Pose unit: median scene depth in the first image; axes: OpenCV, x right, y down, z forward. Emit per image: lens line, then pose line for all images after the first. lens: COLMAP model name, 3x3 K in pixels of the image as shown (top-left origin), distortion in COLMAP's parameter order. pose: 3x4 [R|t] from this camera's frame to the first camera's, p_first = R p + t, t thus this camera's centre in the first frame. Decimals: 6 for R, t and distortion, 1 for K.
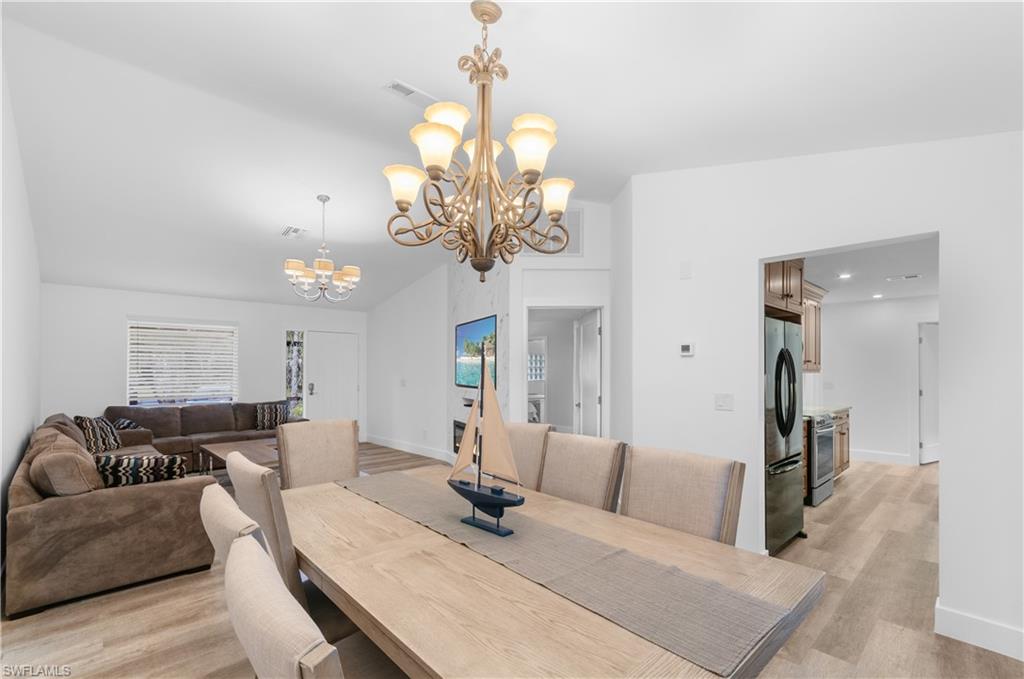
lens RADIAL K [[456.9, 0, 513.4], [0, 456.9, 365.0], [0, 0, 1]] dist [0.000607, -0.000022]
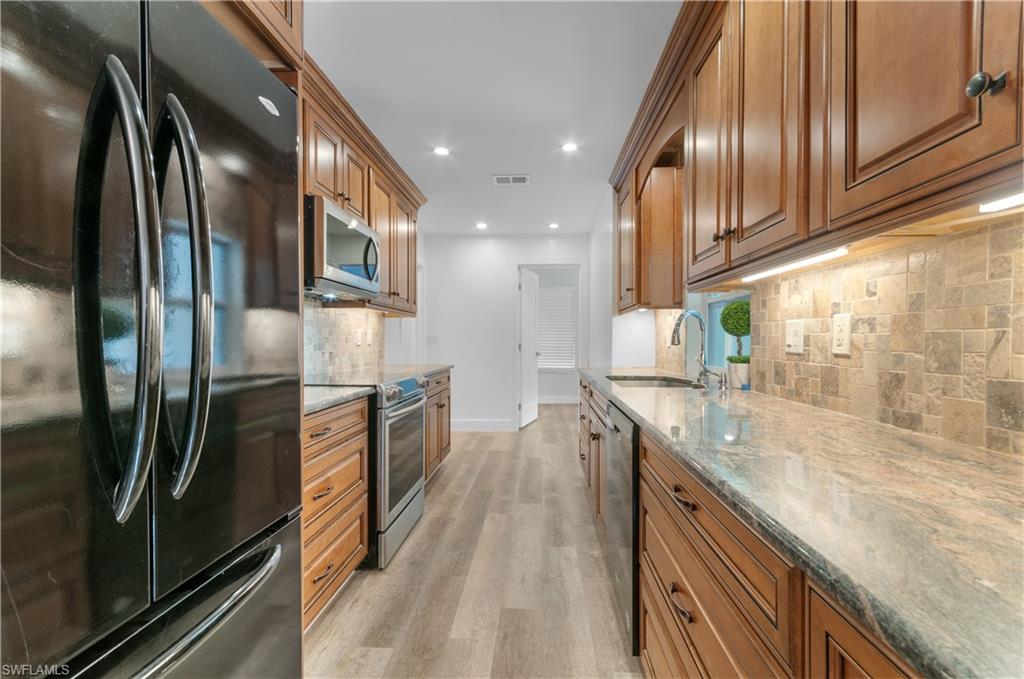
lens RADIAL K [[456.9, 0, 510.8], [0, 456.9, 342.2], [0, 0, 1]] dist [0.000607, -0.000022]
pose [[0.737979, -0.007481, 0.674782, 0.363511], [-0.004651, 0.999858, 0.016172, 0.048625], [-0.674808, -0.015073, 0.737840, 0.462704]]
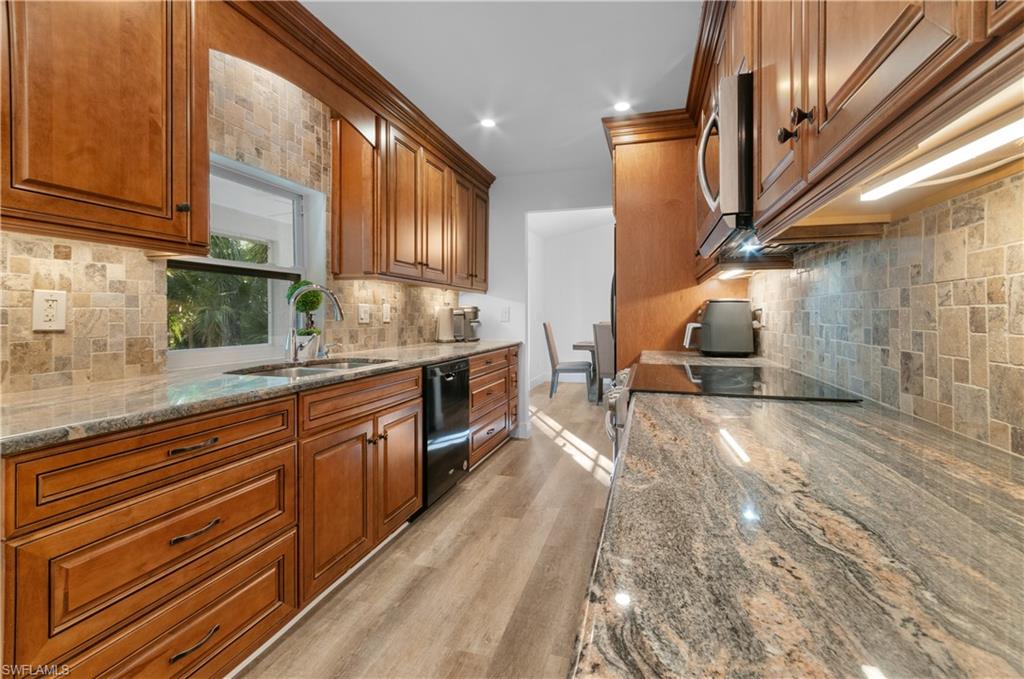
lens RADIAL K [[456.9, 0, 508.8], [0, 456.9, 315.2], [0, 0, 1]] dist [0.000607, -0.000022]
pose [[-0.872328, -0.008903, -0.488840, 0.840472], [-0.002476, 0.999902, -0.013791, 0.058095], [0.488914, -0.010820, -0.872265, 1.134571]]
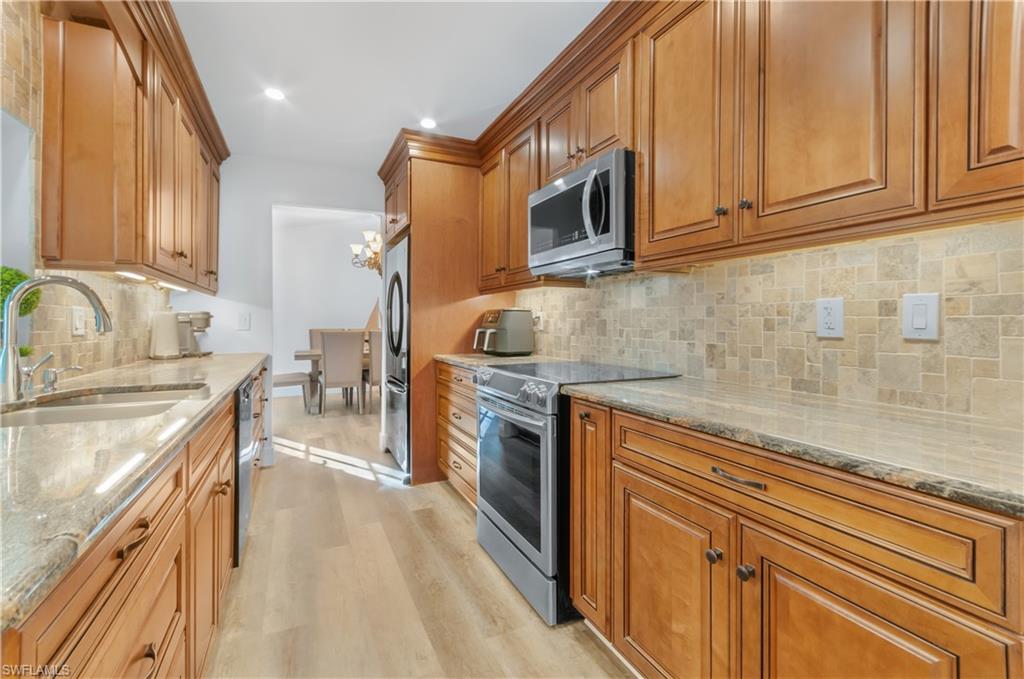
lens RADIAL K [[456.9, 0, 510.3], [0, 456.9, 323.3], [0, 0, 1]] dist [0.000607, -0.000022]
pose [[-0.323452, -0.004073, -0.946236, 0.959622], [0.009279, 0.999929, -0.007476, 0.056897], [0.946199, -0.011198, -0.323391, 1.014758]]
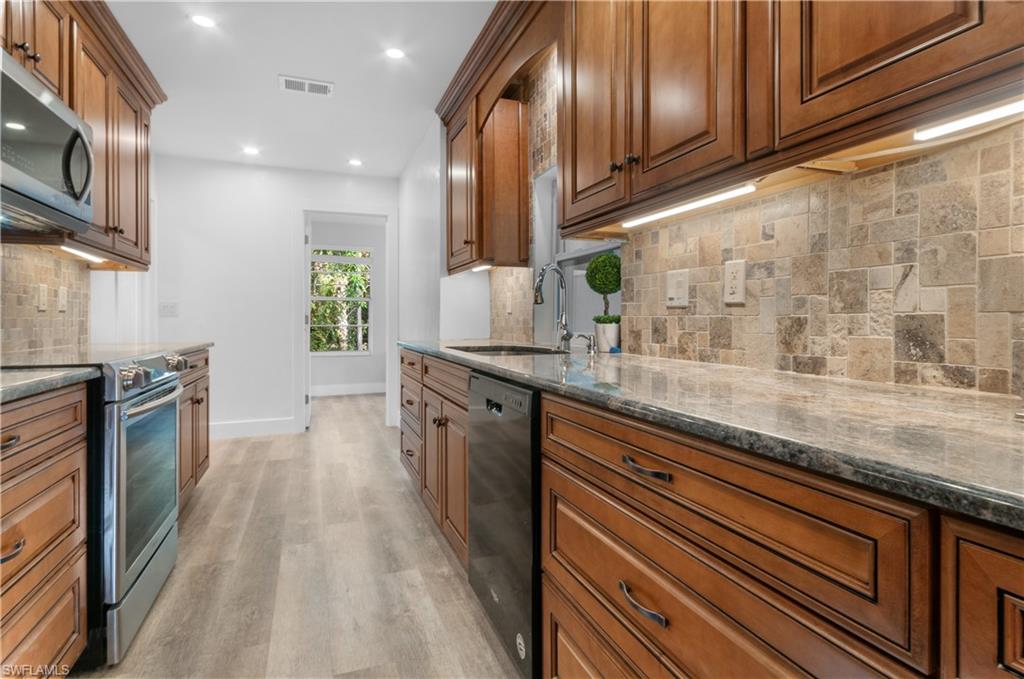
lens RADIAL K [[542.5, 0, 520.3], [0, 542.5, 318.9], [0, 0, 1]] dist [0.001015, -0.002045]
pose [[0.385873, -0.004694, 0.922540, 0.366494], [-0.005835, 0.999955, 0.007529, 0.066236], [-0.922533, -0.008288, 0.385828, 0.522872]]
